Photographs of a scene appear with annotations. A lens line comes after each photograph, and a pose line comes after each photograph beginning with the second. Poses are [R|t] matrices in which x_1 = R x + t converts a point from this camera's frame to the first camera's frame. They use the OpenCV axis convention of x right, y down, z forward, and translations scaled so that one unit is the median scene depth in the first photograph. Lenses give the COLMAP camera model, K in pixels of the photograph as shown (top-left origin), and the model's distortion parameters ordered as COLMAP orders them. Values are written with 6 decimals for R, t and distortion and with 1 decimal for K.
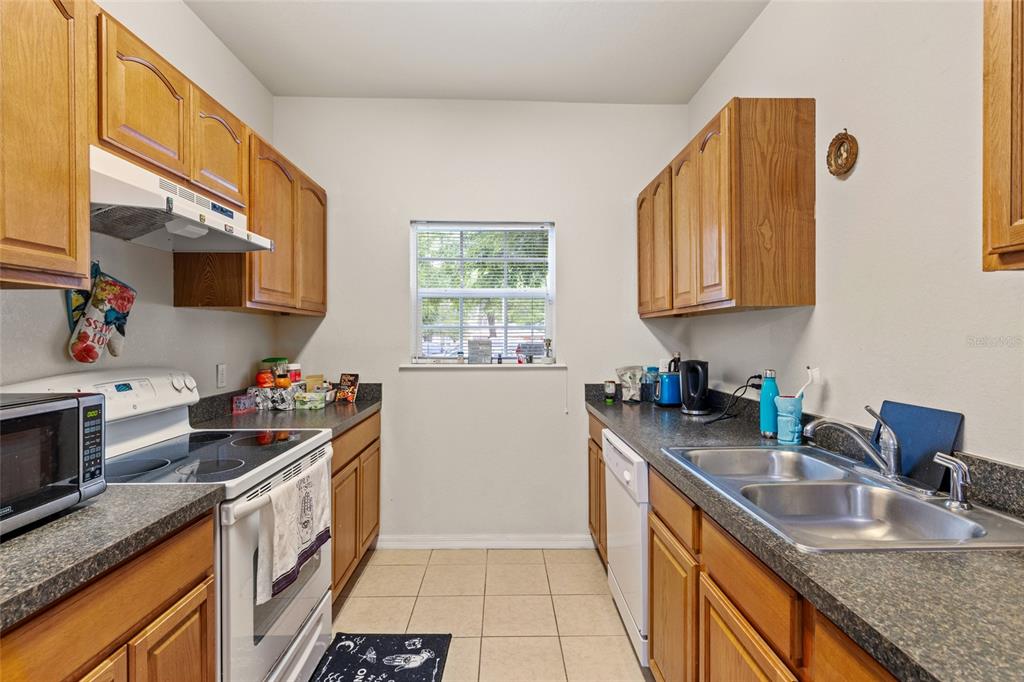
lens RADIAL K [[491.6, 0, 512.4], [0, 491.6, 335.4], [0, 0, 1]] dist [-0.004404, -0.000762]
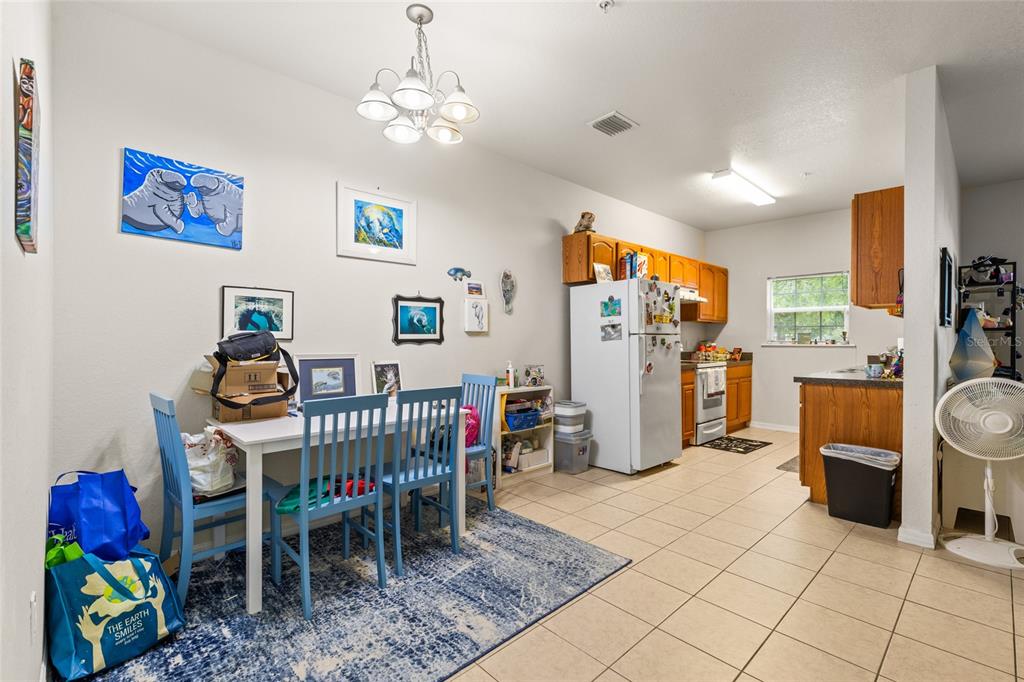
lens RADIAL K [[462.8, 0, 513.6], [0, 462.8, 342.5], [0, 0, 1]] dist [0.002680, -0.000004]
pose [[0.678646, 0.003811, -0.734455, 0.961256], [-0.002447, 0.999993, 0.002928, 0.086200], [0.734461, -0.000190, 0.678651, -2.172012]]
